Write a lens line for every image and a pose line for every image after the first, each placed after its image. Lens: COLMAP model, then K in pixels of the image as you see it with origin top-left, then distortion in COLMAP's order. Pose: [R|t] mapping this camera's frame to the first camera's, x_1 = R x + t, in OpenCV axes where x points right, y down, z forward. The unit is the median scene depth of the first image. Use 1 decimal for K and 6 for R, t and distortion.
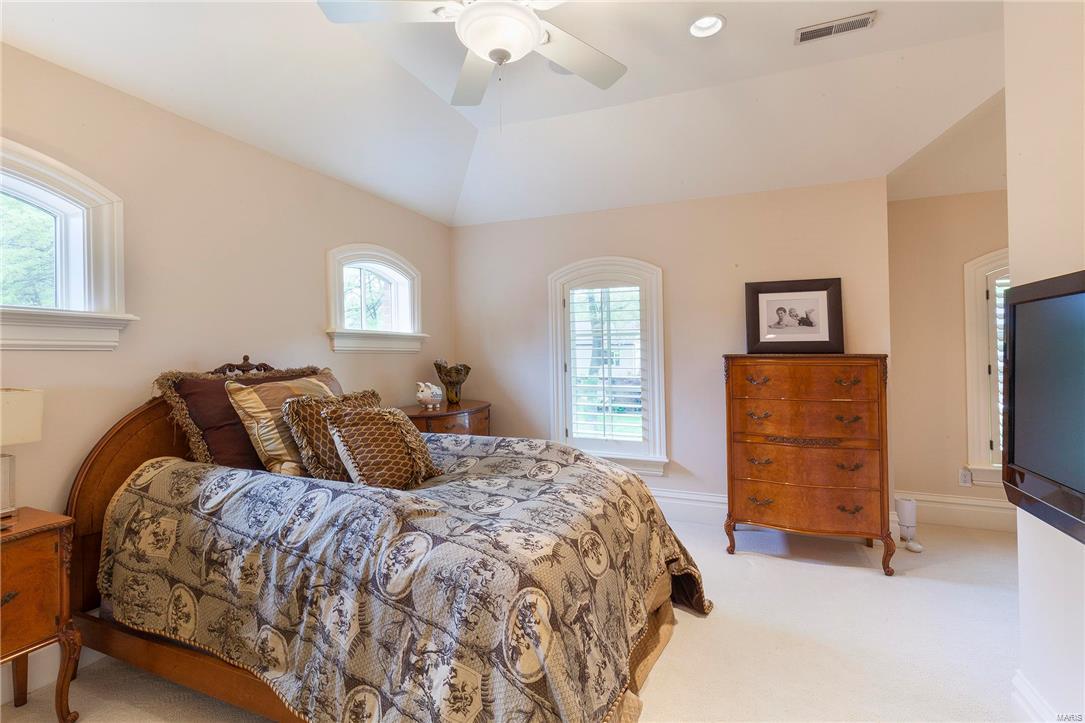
lens RADIAL K [[494.8, 0, 543.7], [0, 494.8, 356.1], [0, 0, 1]] dist [0.001327, -0.000664]
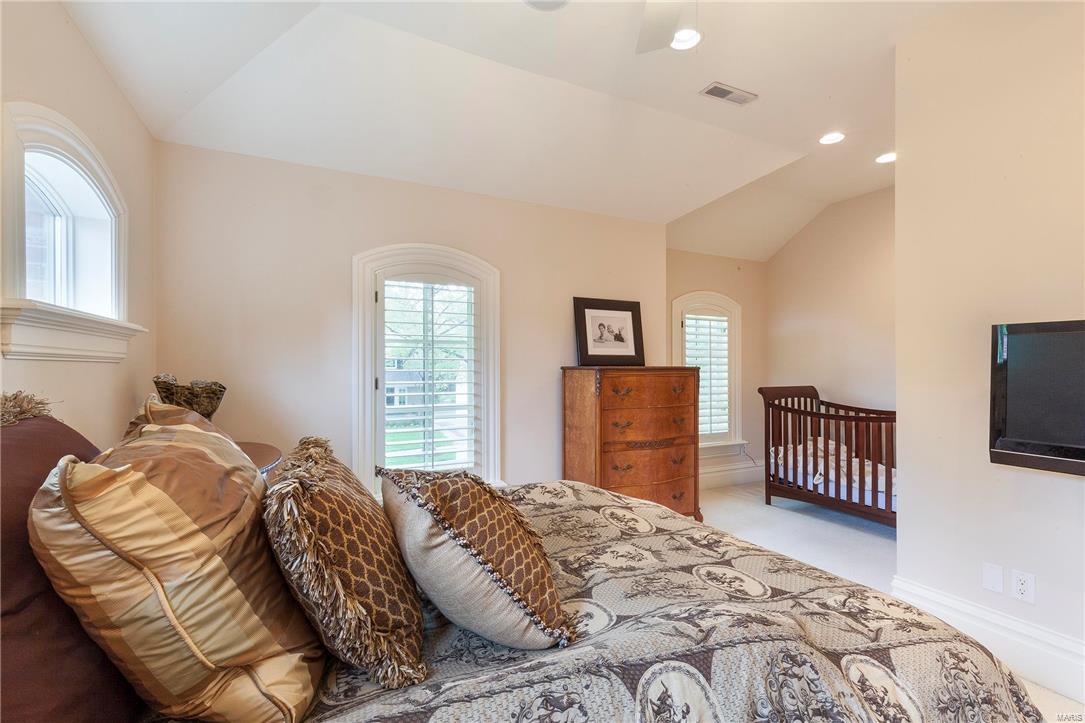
lens RADIAL K [[494.8, 0, 542.8], [0, 494.8, 363.2], [0, 0, 1]] dist [0.001327, -0.000664]
pose [[0.653682, 0.008062, 0.756727, -0.437827], [0.000209, 0.999941, -0.010834, 0.000753], [-0.756770, 0.007240, 0.653642, 0.403552]]
